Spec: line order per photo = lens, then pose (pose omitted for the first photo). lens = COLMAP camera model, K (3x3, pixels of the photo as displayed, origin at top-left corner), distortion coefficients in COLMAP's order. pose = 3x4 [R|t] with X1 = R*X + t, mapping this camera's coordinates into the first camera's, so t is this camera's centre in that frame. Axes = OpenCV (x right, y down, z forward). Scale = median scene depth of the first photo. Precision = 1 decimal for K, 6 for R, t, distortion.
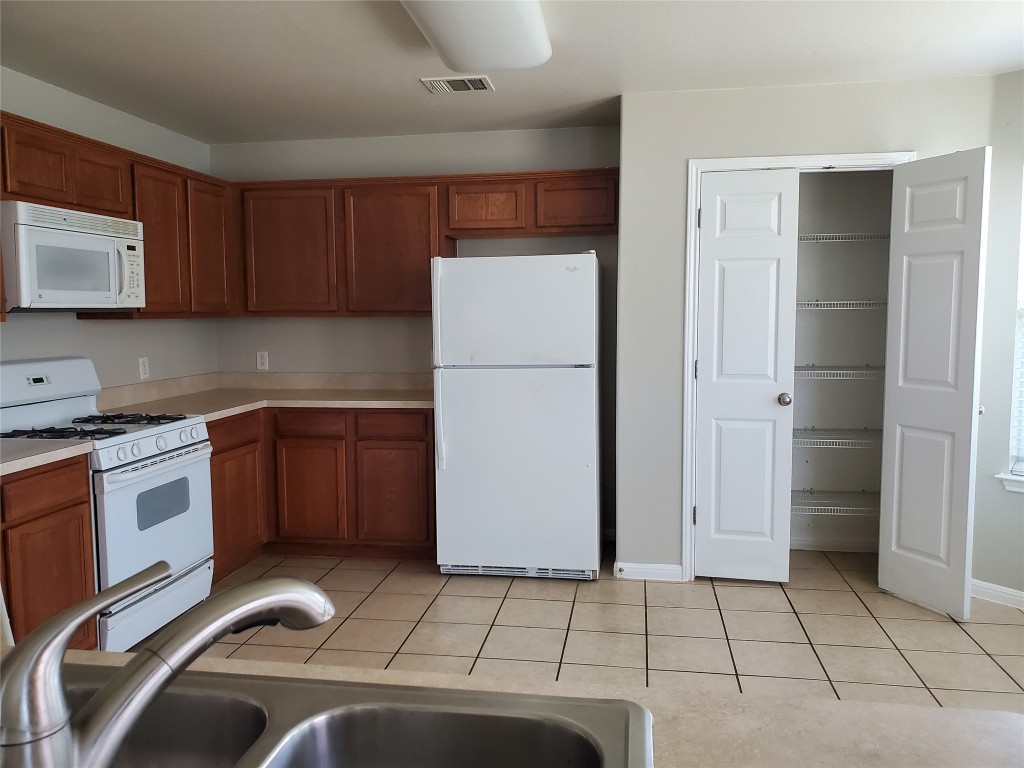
lens RADIAL K [[810.5, 0, 513.9], [0, 810.5, 374.7], [0, 0, 1]] dist [0.020812, -0.009790]
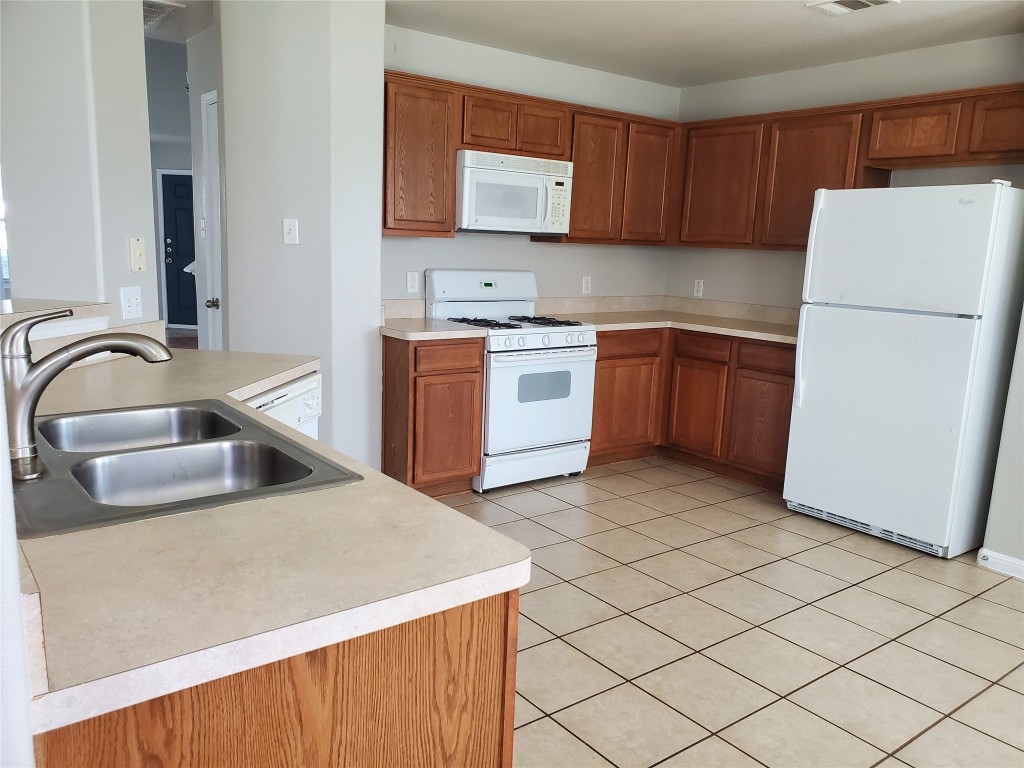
lens RADIAL K [[810.5, 0, 491.8], [0, 810.5, 394.3], [0, 0, 1]] dist [0.020812, -0.009790]
pose [[0.717451, 0.165950, -0.676554, 0.315702], [-0.099896, 0.985682, 0.135840, 0.003327], [0.689409, -0.029874, 0.723756, 0.014290]]
